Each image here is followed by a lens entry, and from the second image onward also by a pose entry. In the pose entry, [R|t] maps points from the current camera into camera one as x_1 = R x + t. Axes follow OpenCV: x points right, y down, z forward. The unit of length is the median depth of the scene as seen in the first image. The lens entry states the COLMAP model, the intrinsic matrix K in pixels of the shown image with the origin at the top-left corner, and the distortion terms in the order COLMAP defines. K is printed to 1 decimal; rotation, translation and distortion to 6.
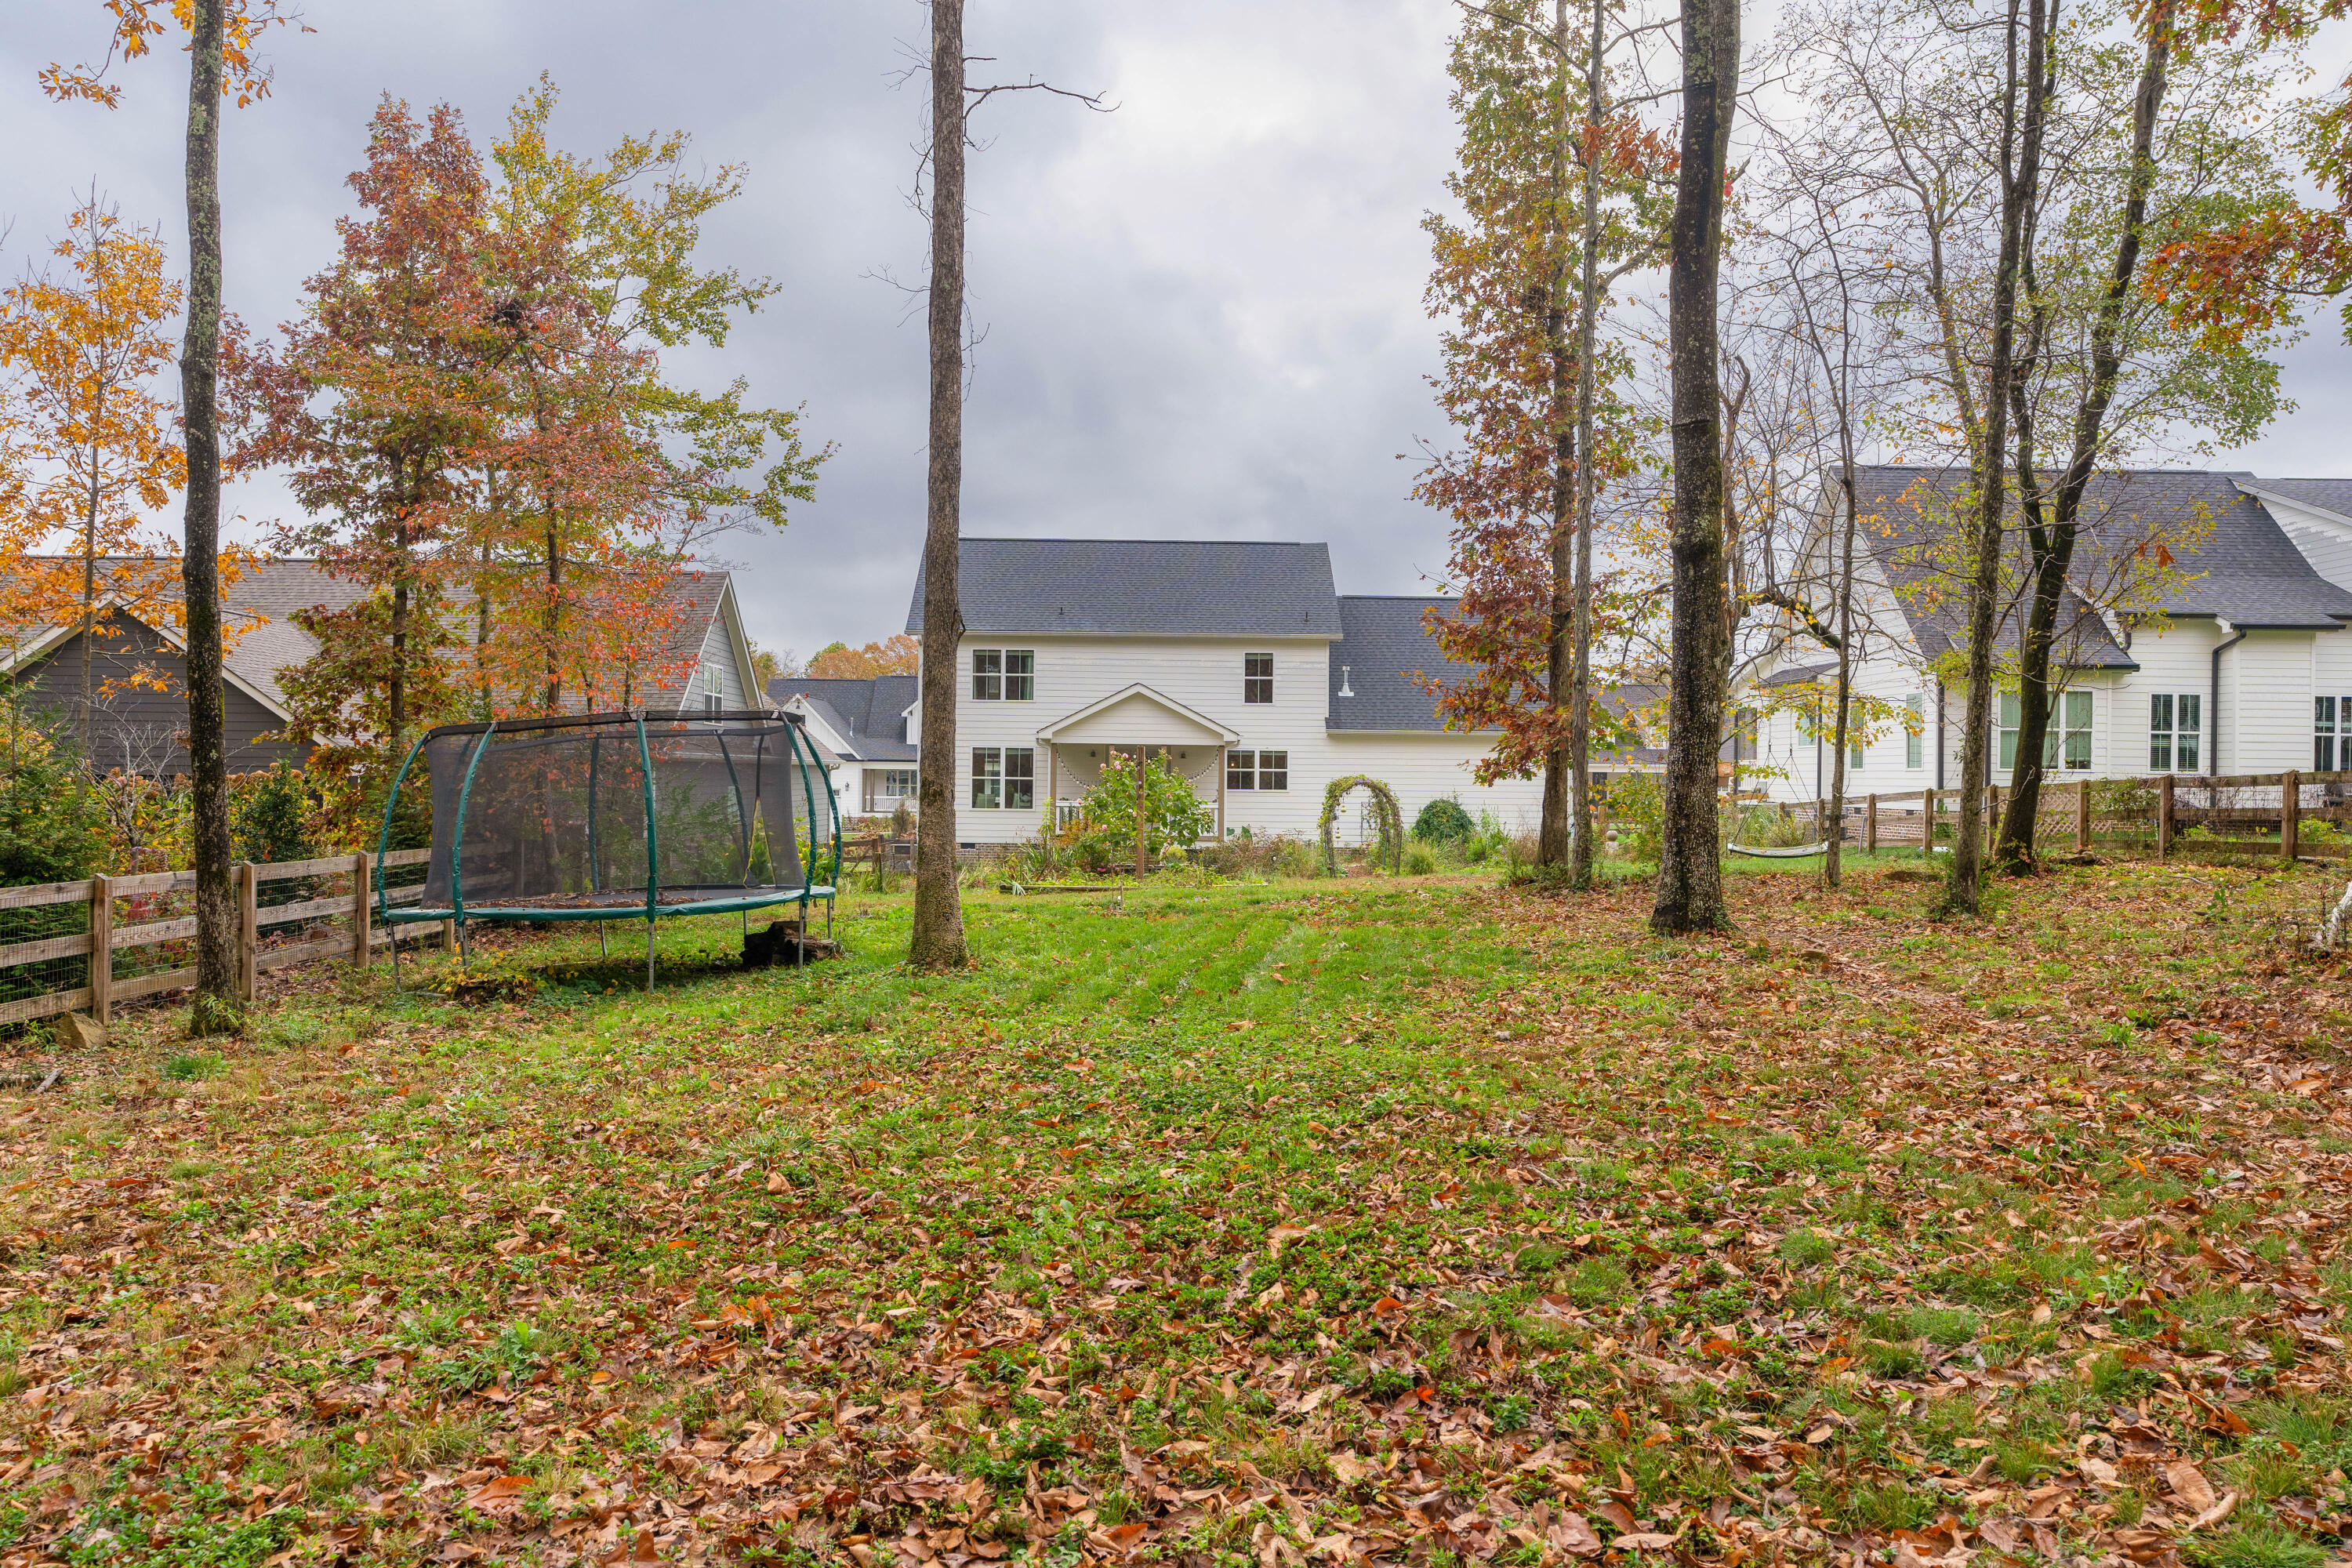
lens RADIAL K [[1681.6, 0, 1176.0], [0, 1681.6, 784.0], [0, 0, 1]] dist [-0.000118, -0.000024]
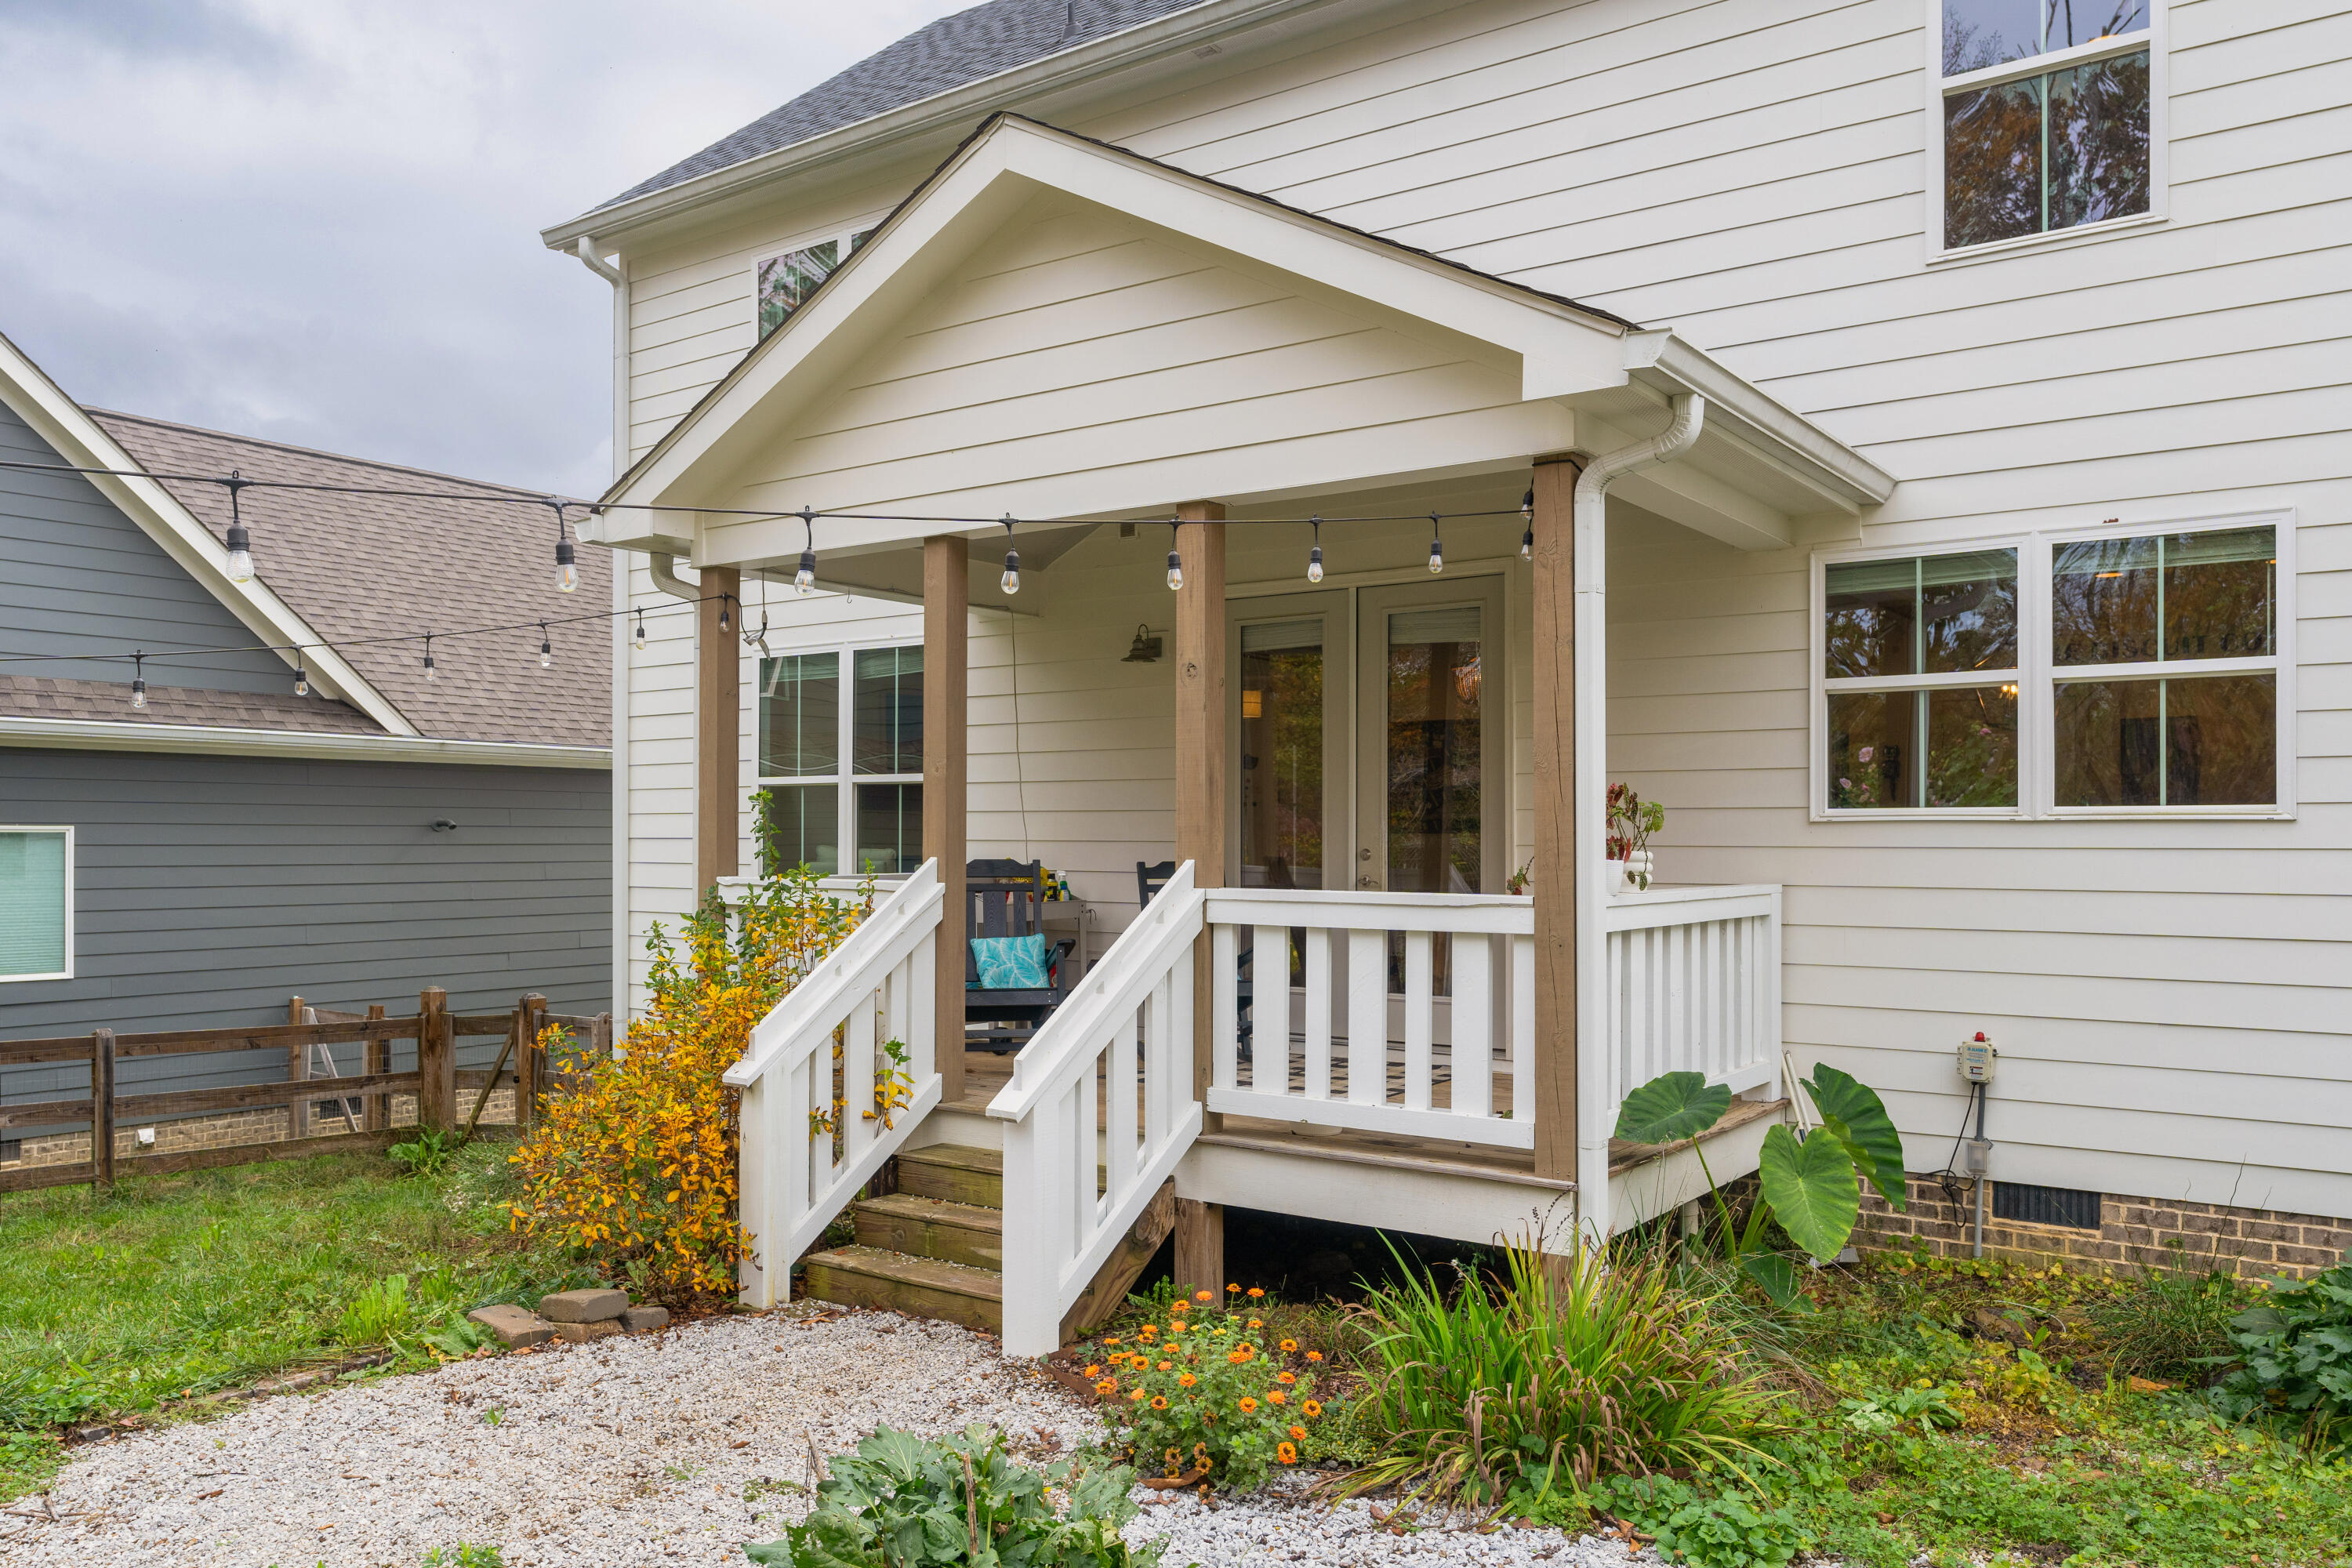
lens RADIAL K [[1723.6, 0, 1173.6], [0, 1723.6, 826.4], [0, 0, 1]] dist [0.008644, -0.001034]
pose [[0.790962, -0.016842, -0.611633, 0.081194], [0.000776, 0.999648, -0.026523, 0.008984], [0.611865, 0.020504, 0.790697, 0.832036]]
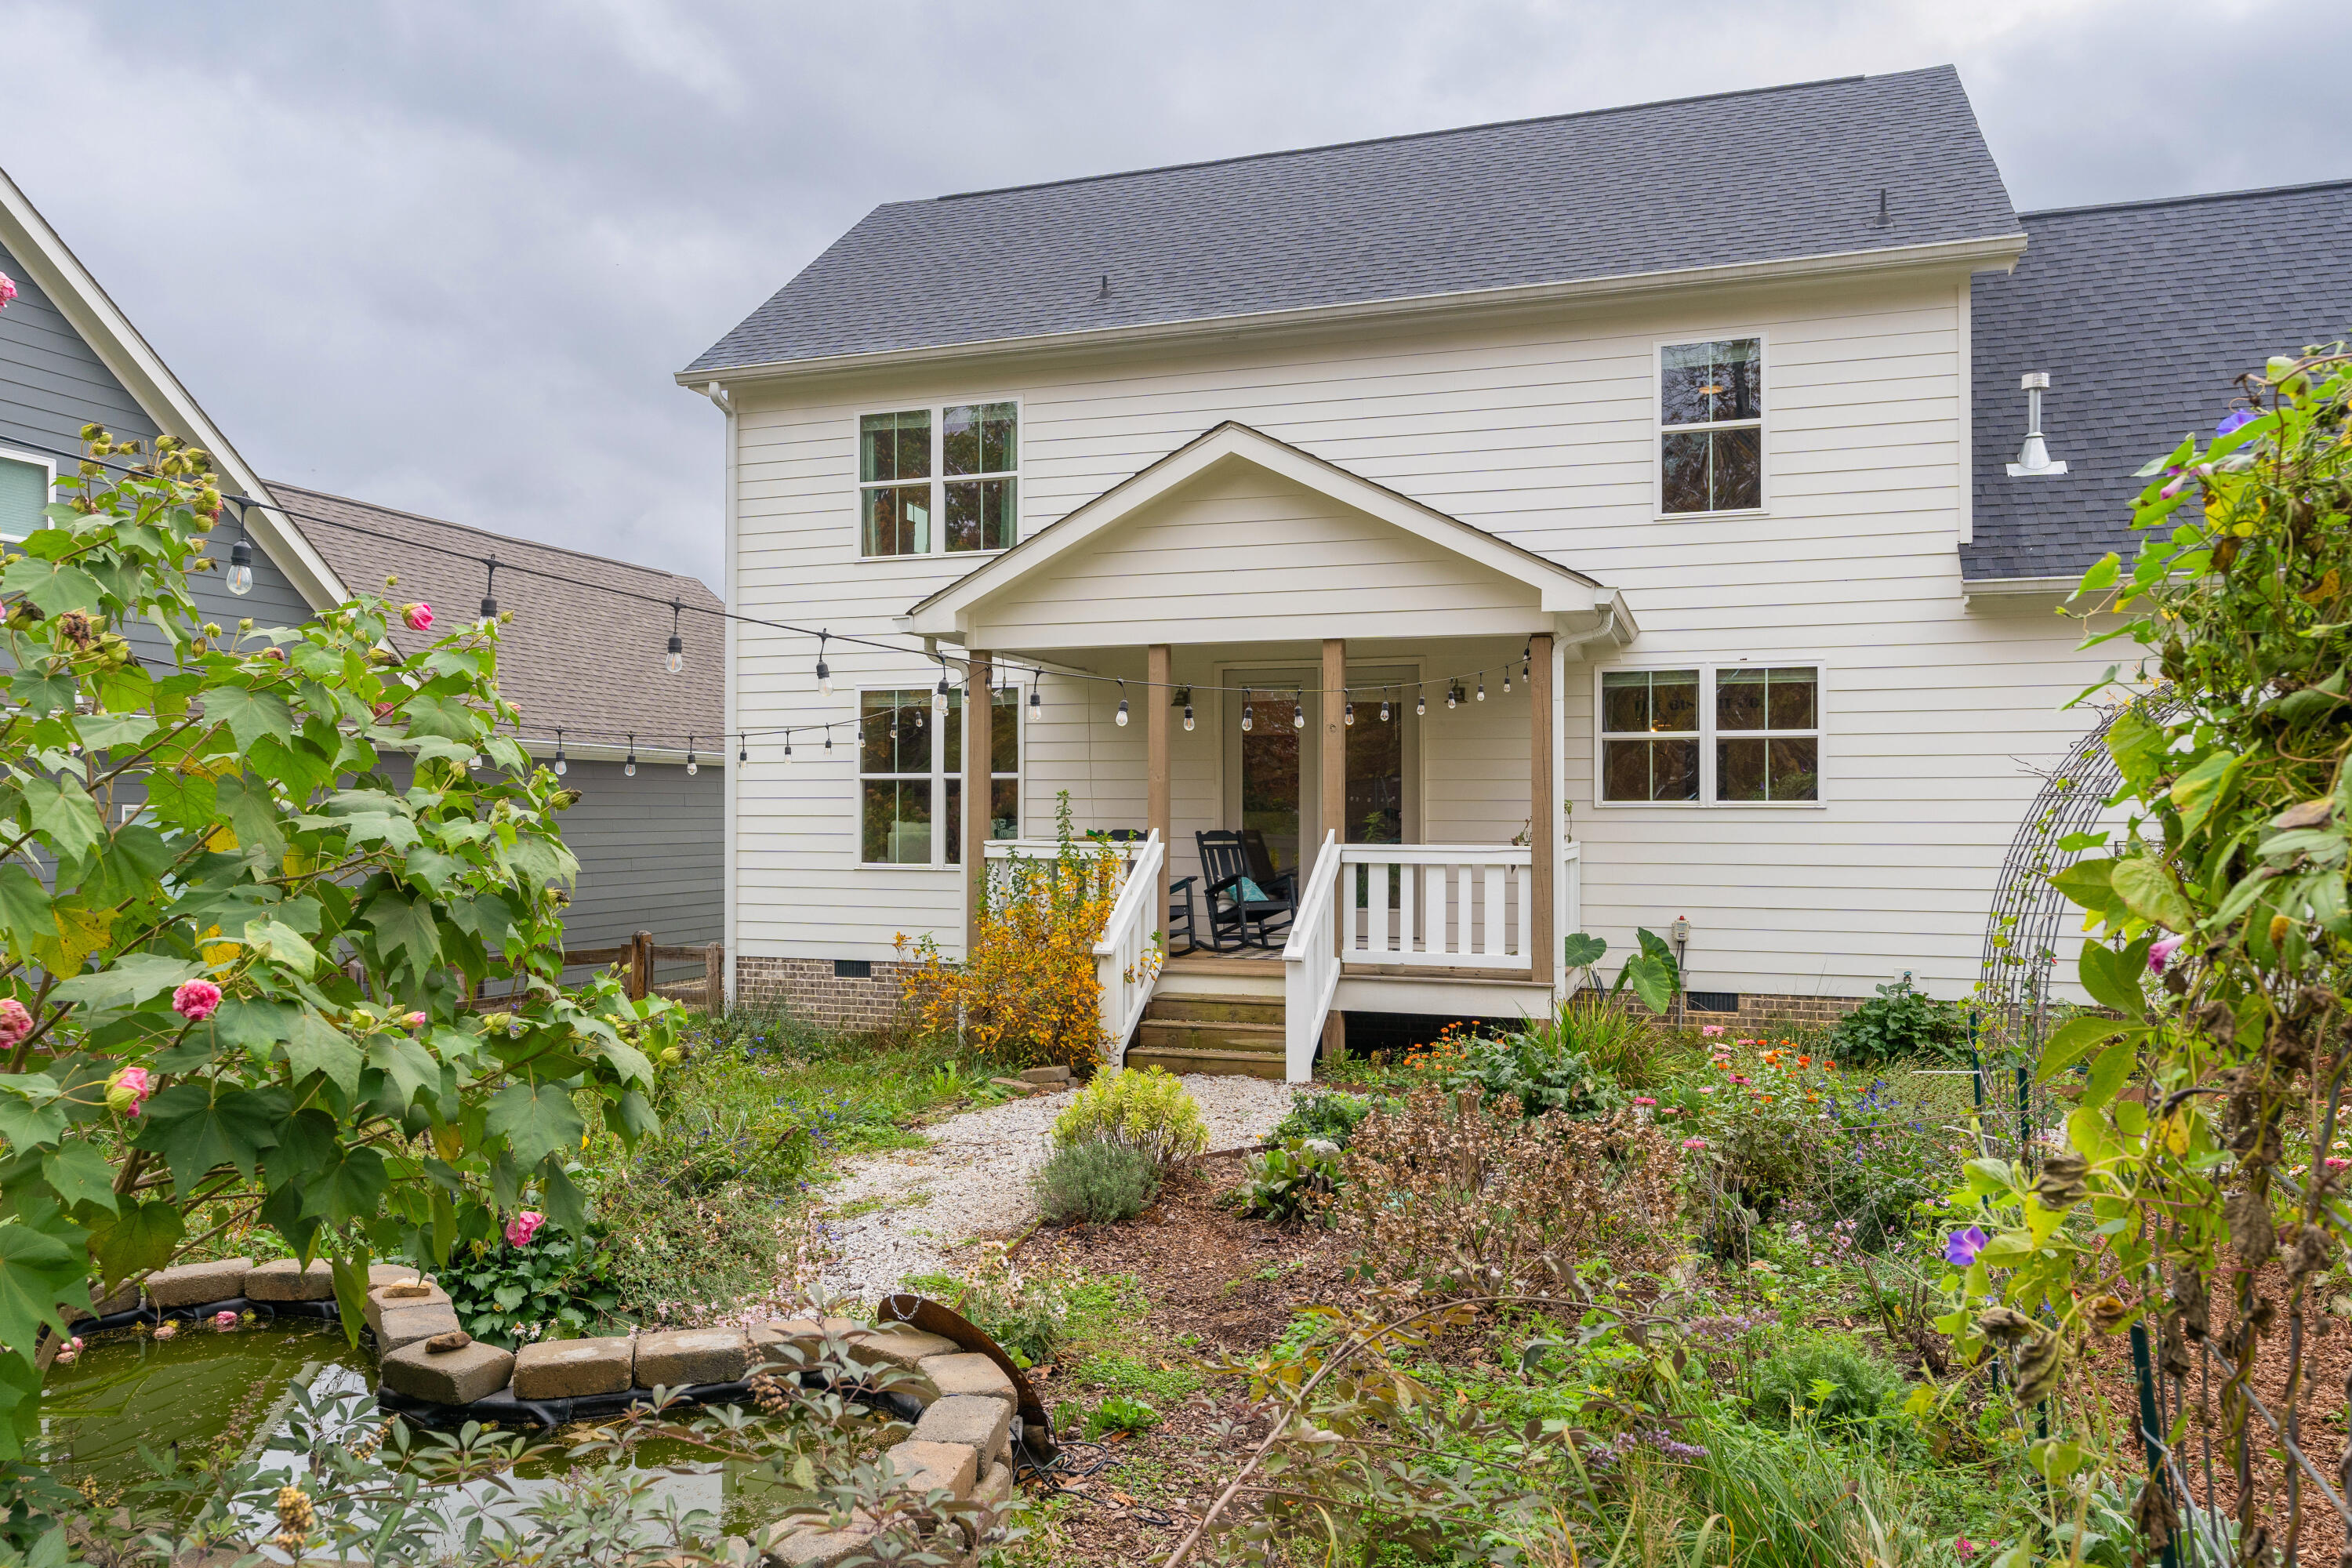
lens RADIAL K [[1616.3, 0, 1176.0], [0, 1616.3, 784.0], [0, 0, 1]] dist [0.003876, 0.002291]
pose [[0.935016, -0.018513, -0.354121, 0.061144], [0.006776, 0.999387, -0.034354, 0.009431], [0.354539, 0.029722, 0.934569, 0.700267]]
